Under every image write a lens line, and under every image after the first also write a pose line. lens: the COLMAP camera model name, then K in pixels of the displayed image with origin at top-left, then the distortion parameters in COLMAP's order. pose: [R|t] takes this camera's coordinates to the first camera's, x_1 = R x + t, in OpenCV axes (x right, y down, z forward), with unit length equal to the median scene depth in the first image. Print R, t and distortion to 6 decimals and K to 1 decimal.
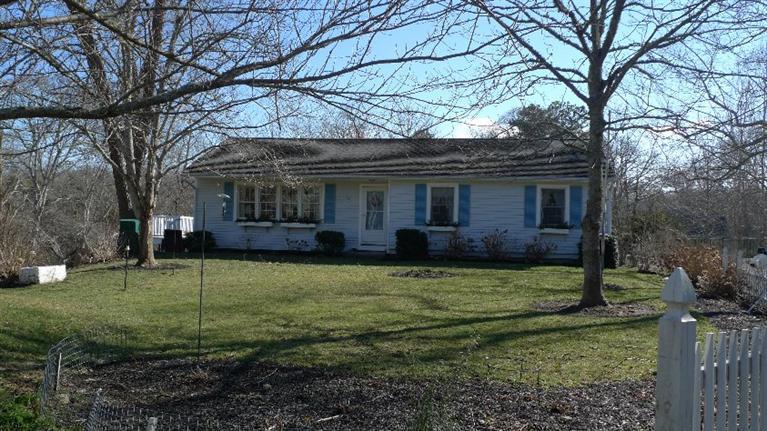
lens RADIAL K [[894.8, 0, 383.2], [0, 894.8, 213.0], [0, 0, 1]] dist [-0.089915, 0.000000]
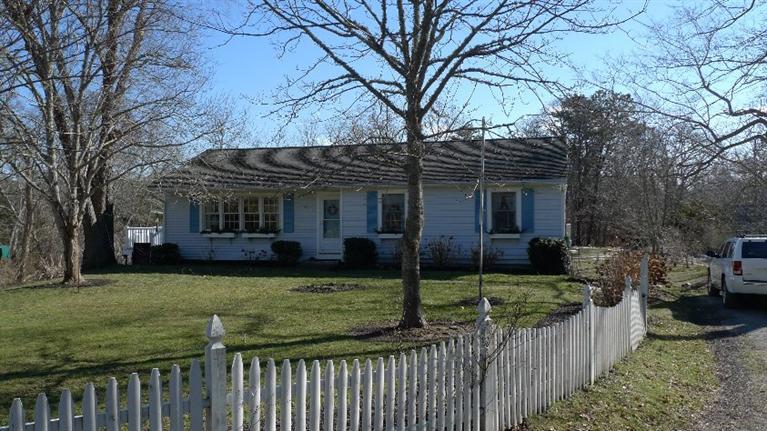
lens RADIAL K [[894.8, 0, 383.7], [0, 894.8, 218.5], [0, 0, 1]] dist [-0.089915, 0.000000]
pose [[0.987906, -0.027673, -0.152564, 0.204916], [0.030240, 0.999437, 0.014534, -0.016248], [0.152076, -0.018972, 0.988187, 0.026576]]
